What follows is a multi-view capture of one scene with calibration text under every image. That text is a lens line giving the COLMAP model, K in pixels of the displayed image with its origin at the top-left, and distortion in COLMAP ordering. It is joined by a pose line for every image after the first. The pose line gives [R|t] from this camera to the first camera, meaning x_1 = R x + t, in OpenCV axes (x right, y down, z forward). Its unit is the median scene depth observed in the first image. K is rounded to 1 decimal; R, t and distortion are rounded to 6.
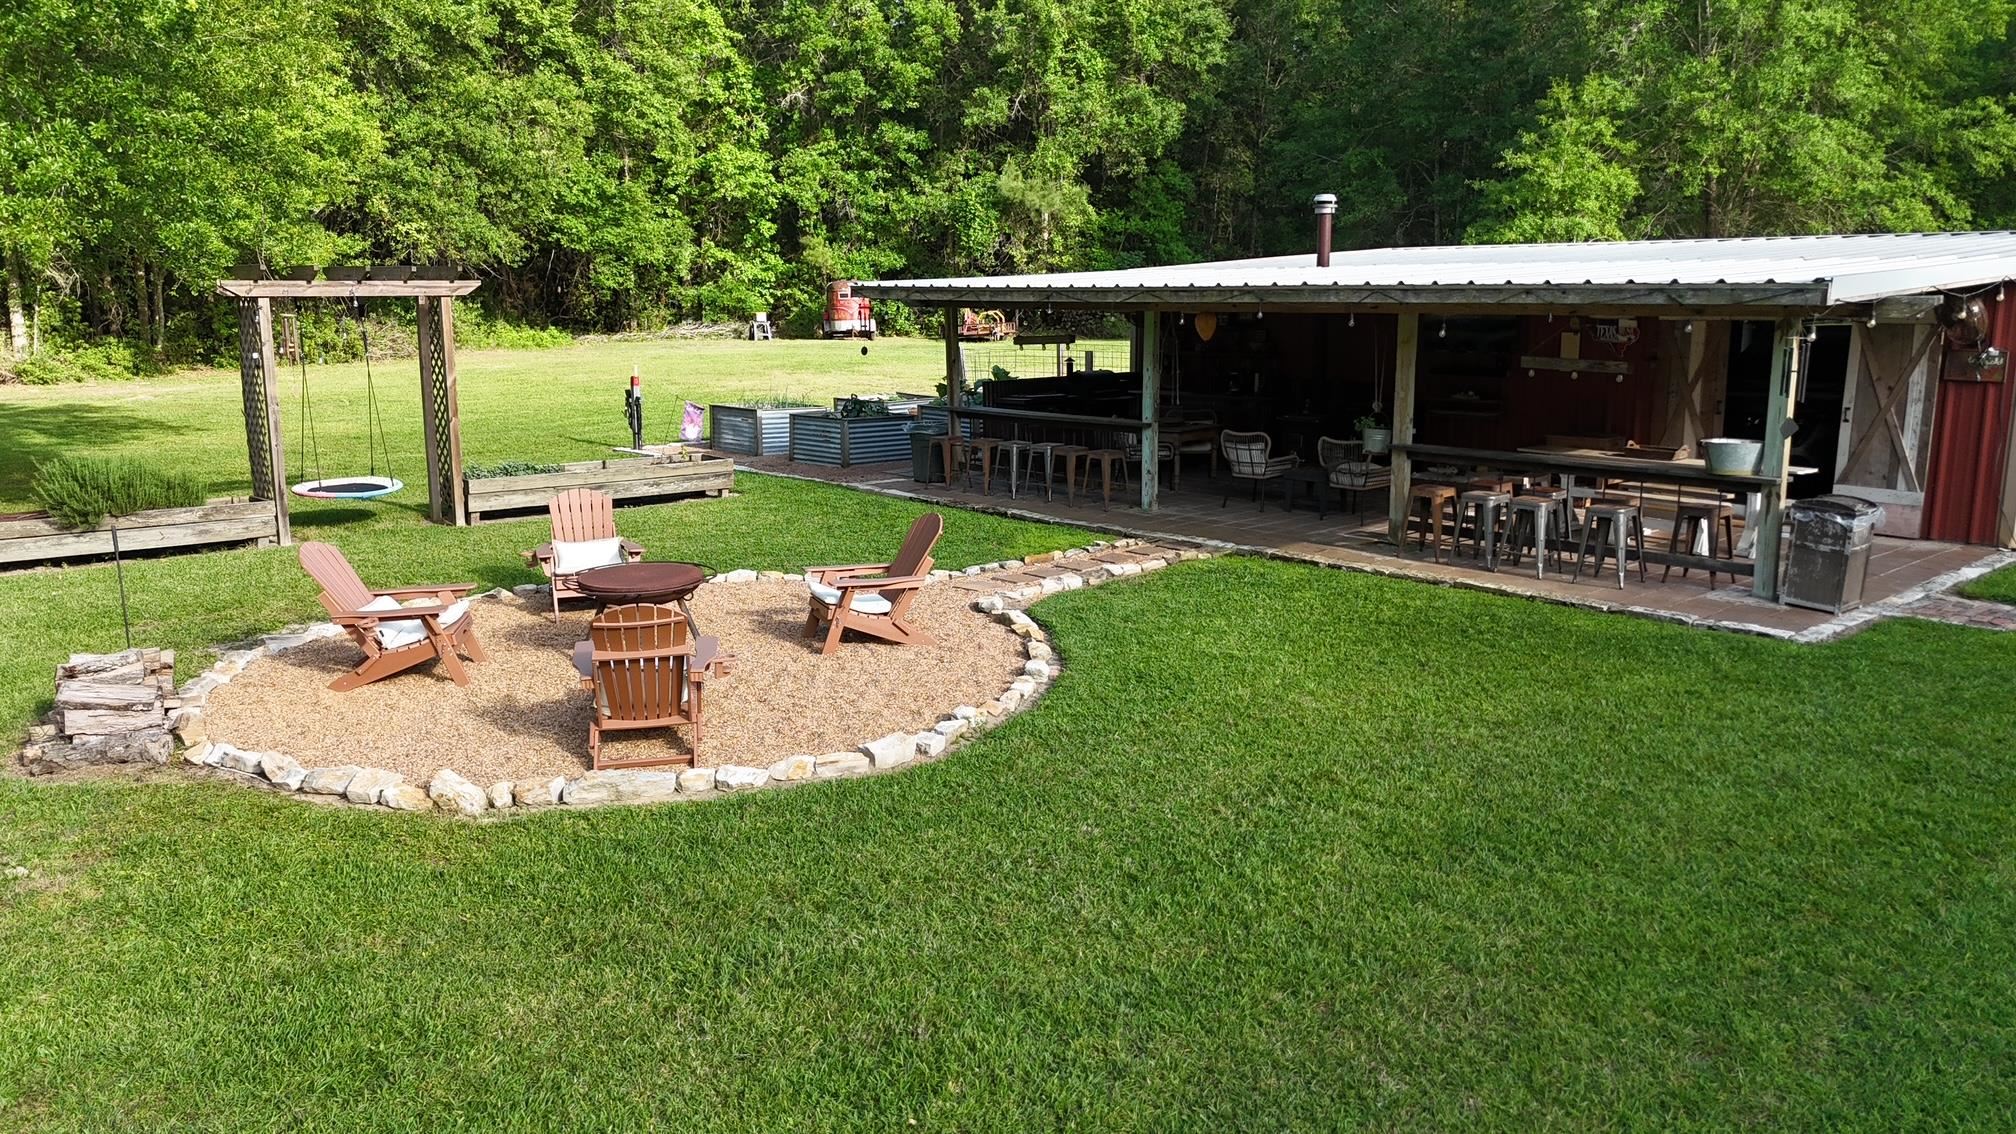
lens RADIAL K [[1479.3, 0, 1008.0], [0, 1479.3, 567.0], [0, 0, 1]] dist [0.077810, -0.071110]
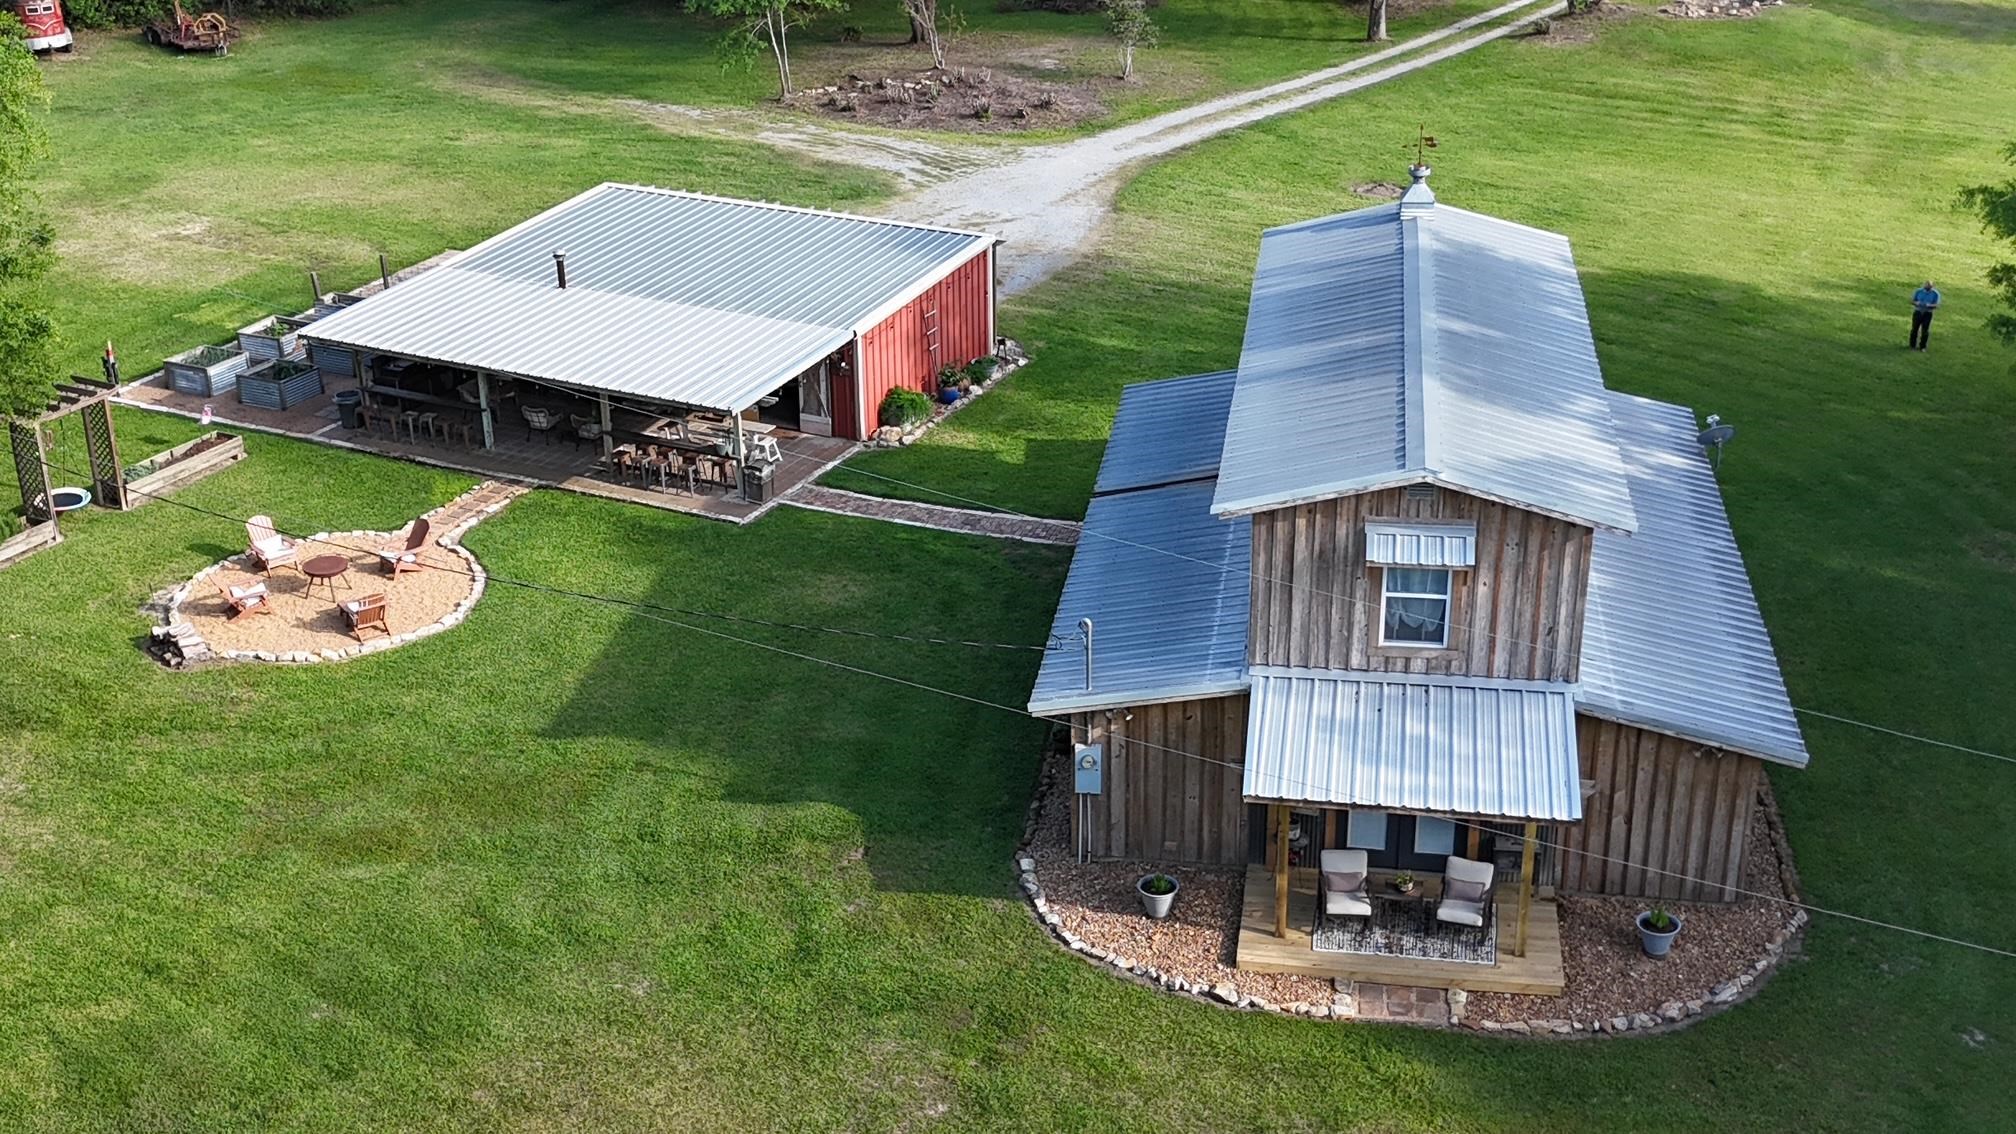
lens RADIAL K [[2386.2, 0, 1018.8], [0, 2386.2, 555.4], [0, 0, 1]] dist [0.173645, -0.460809]
pose [[0.931723, -0.150291, 0.330613, -0.333631], [0.072750, 0.969140, 0.235533, -0.615025], [-0.355809, -0.195399, 0.913903, -2.240387]]
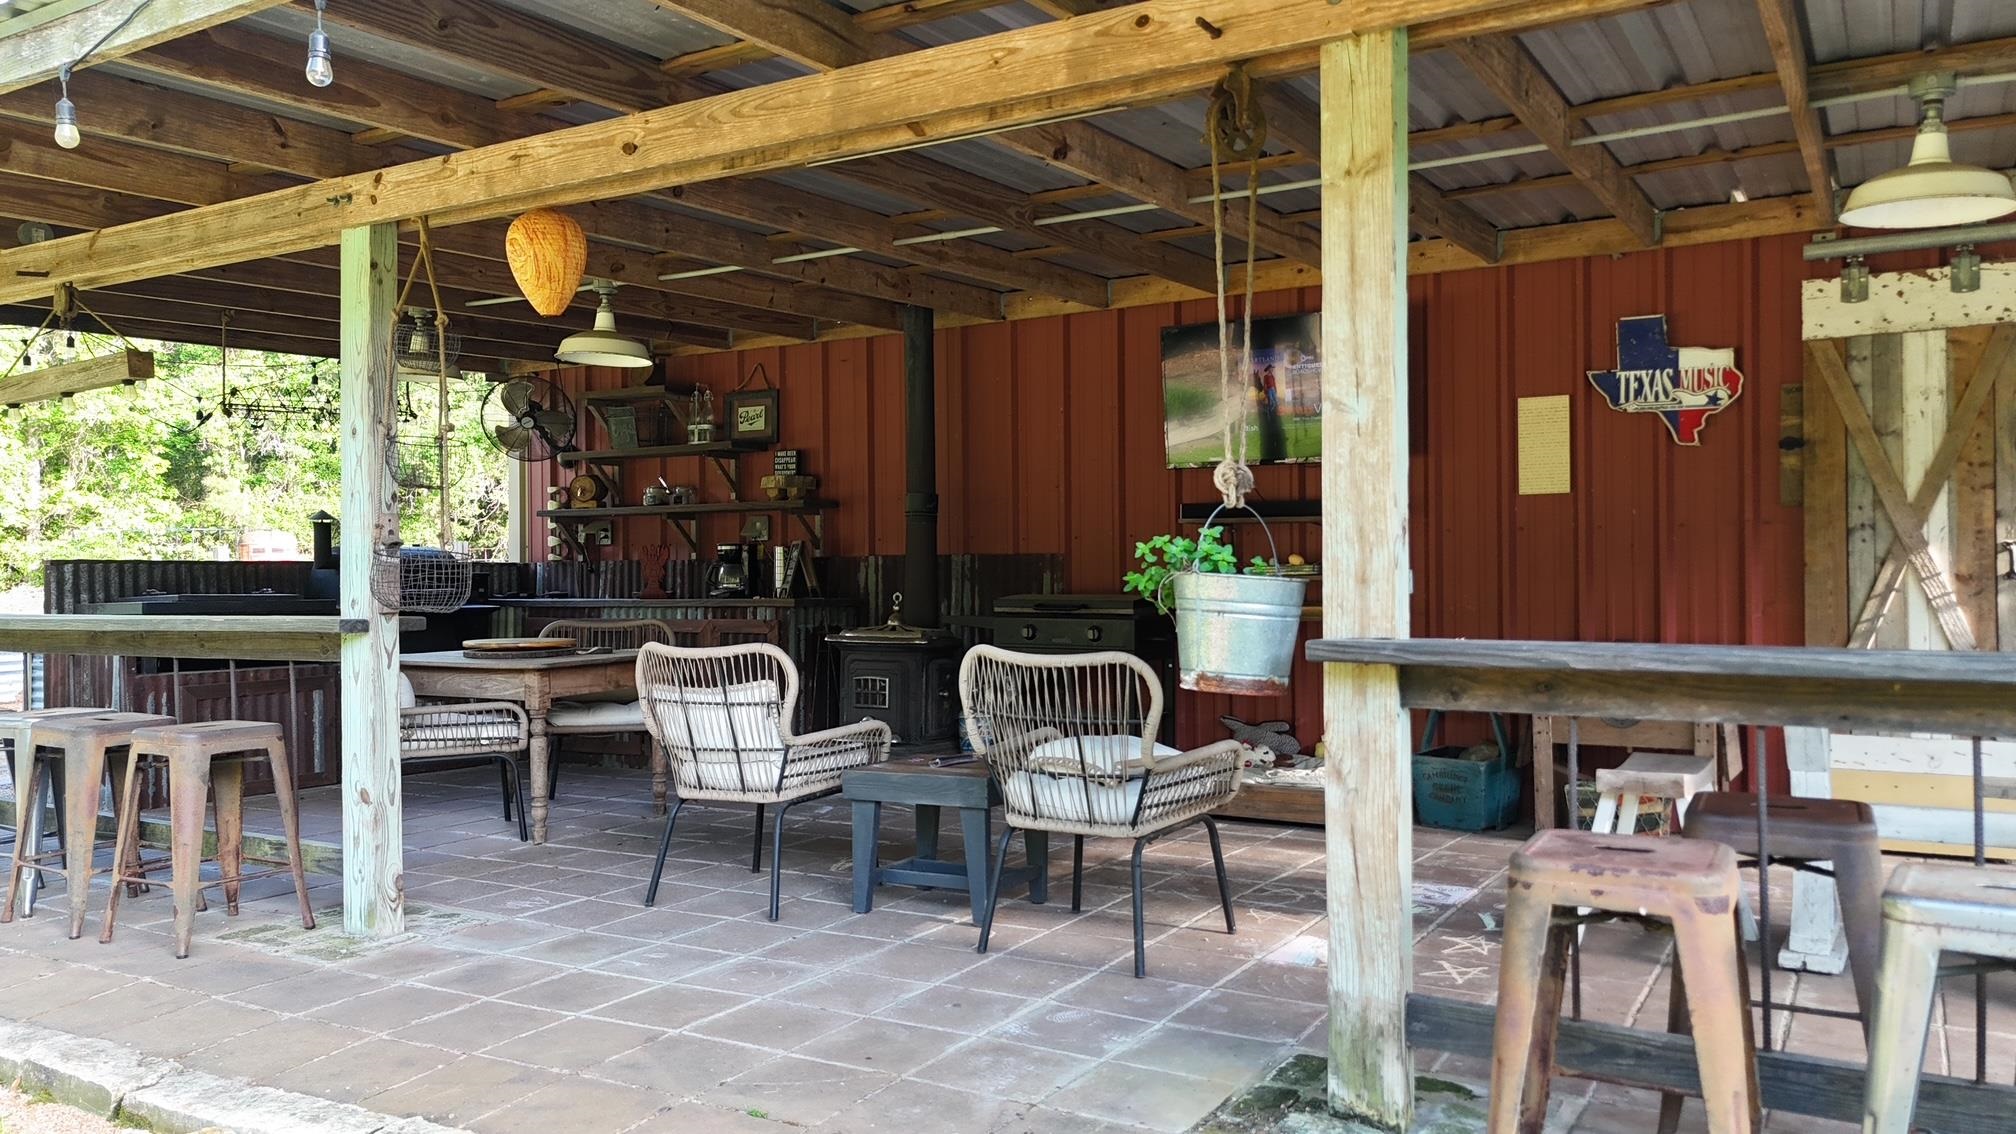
lens RADIAL K [[1479.3, 0, 1008.0], [0, 1479.3, 567.0], [0, 0, 1]] dist [0.077810, -0.071110]
pose [[0.957898, 0.002406, 0.287100, 0.131256], [0.053699, 0.980818, -0.187383, -0.047655], [-0.282044, 0.194911, 0.939394, 0.700180]]
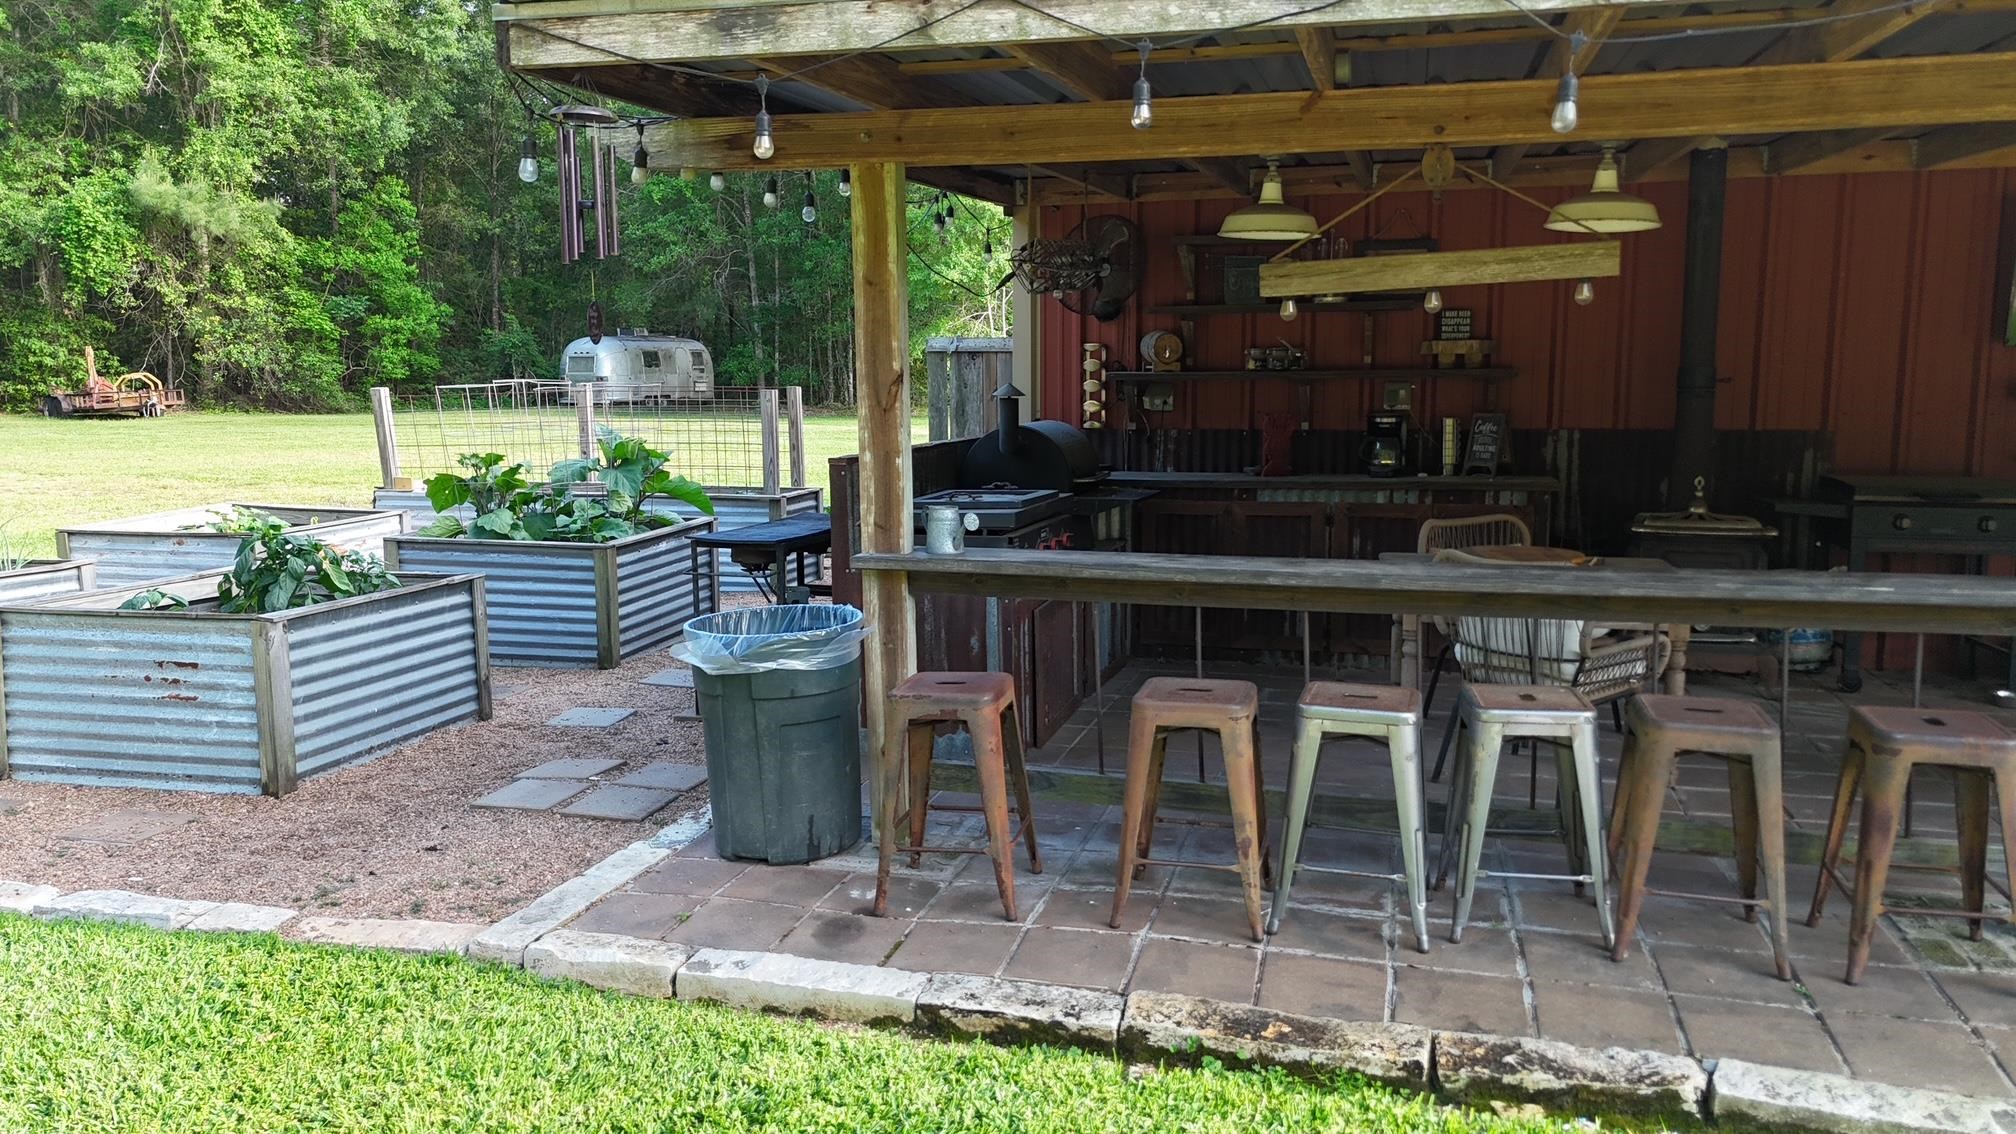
lens RADIAL K [[1479.3, 0, 1008.0], [0, 1479.3, 567.0], [0, 0, 1]] dist [0.077810, -0.071110]
pose [[0.844808, -0.068416, 0.530677, -0.179651], [0.098235, 0.994765, -0.028138, -0.111688], [-0.525974, 0.075902, 0.847107, 0.890198]]
